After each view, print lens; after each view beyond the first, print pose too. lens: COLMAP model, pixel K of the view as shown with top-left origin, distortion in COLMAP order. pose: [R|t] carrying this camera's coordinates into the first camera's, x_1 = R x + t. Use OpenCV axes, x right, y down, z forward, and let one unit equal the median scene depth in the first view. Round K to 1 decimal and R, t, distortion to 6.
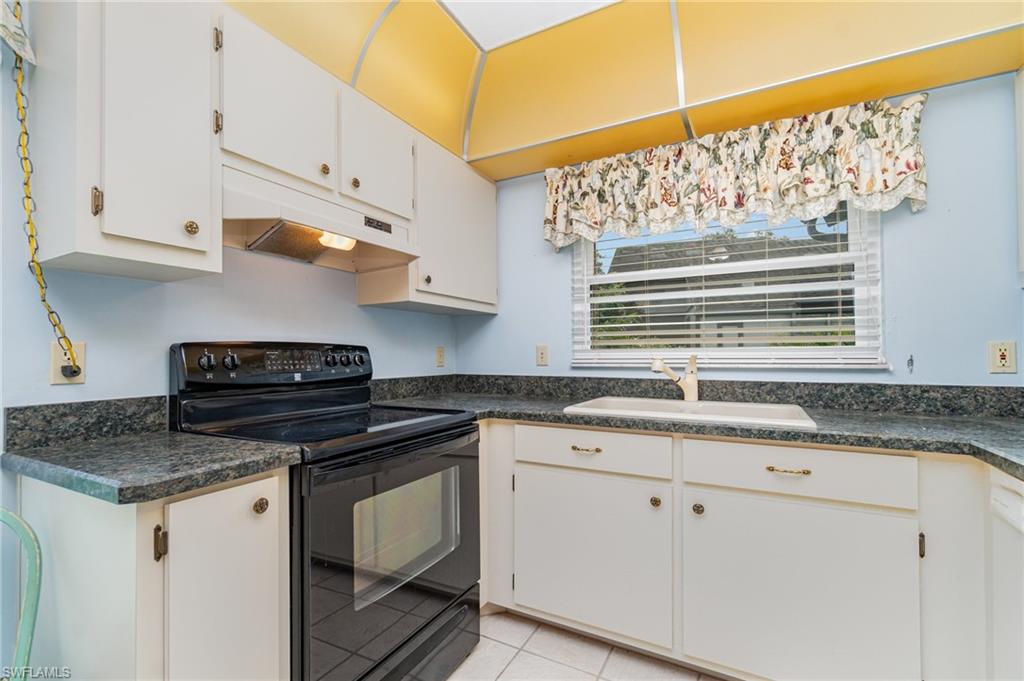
lens RADIAL K [[445.7, 0, 515.2], [0, 445.7, 353.7], [0, 0, 1]] dist [-0.005528, 0.002865]
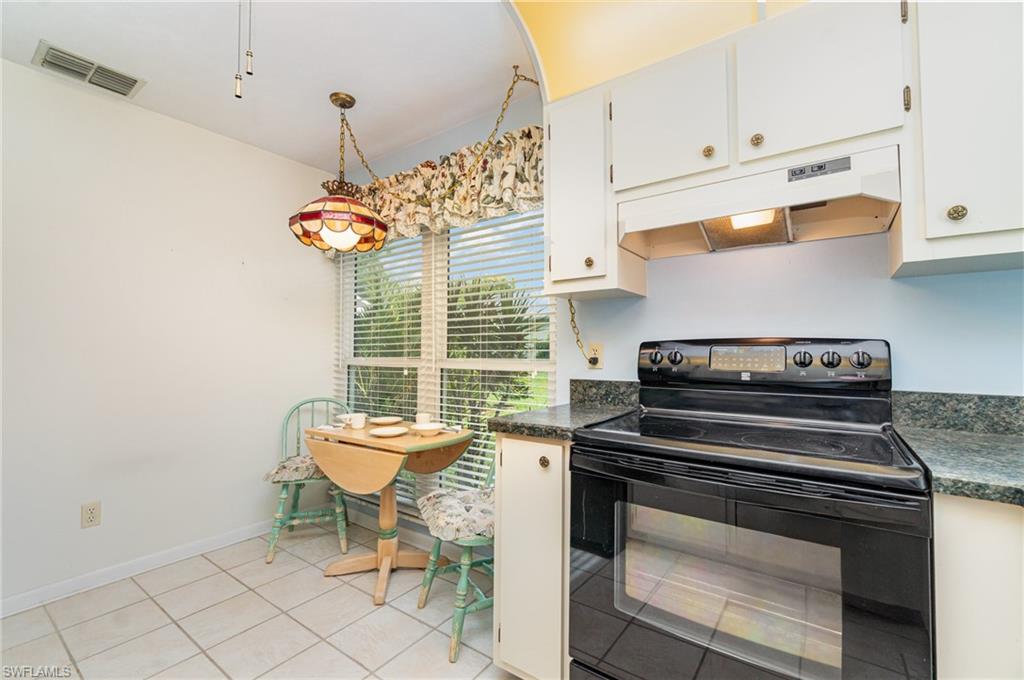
lens RADIAL K [[445.7, 0, 506.0], [0, 445.7, 342.2], [0, 0, 1]] dist [-0.005528, 0.002865]
pose [[-0.142517, -0.011275, -0.989728, 0.432253], [0.003561, 0.999923, -0.011904, -0.007320], [0.989786, -0.005221, -0.142466, 0.569443]]
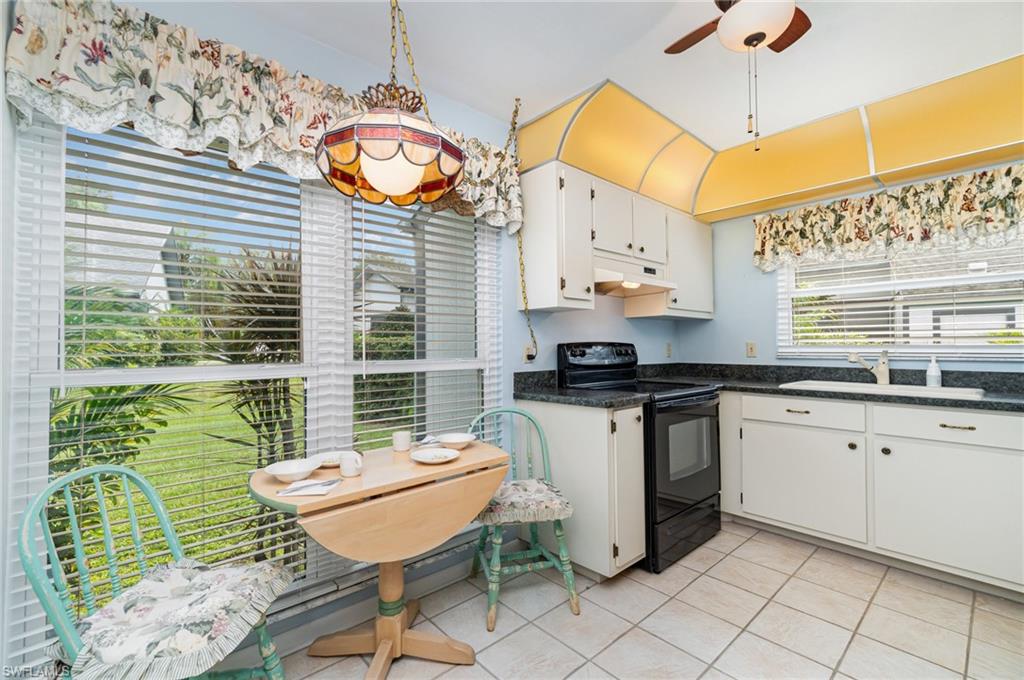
lens RADIAL K [[445.7, 0, 509.4], [0, 445.7, 339.7], [0, 0, 1]] dist [-0.005528, 0.002865]
pose [[0.940854, -0.003277, -0.338795, -0.223032], [-0.000835, 0.999928, -0.011992, -0.012424], [0.338810, 0.011566, 0.940784, -0.680761]]
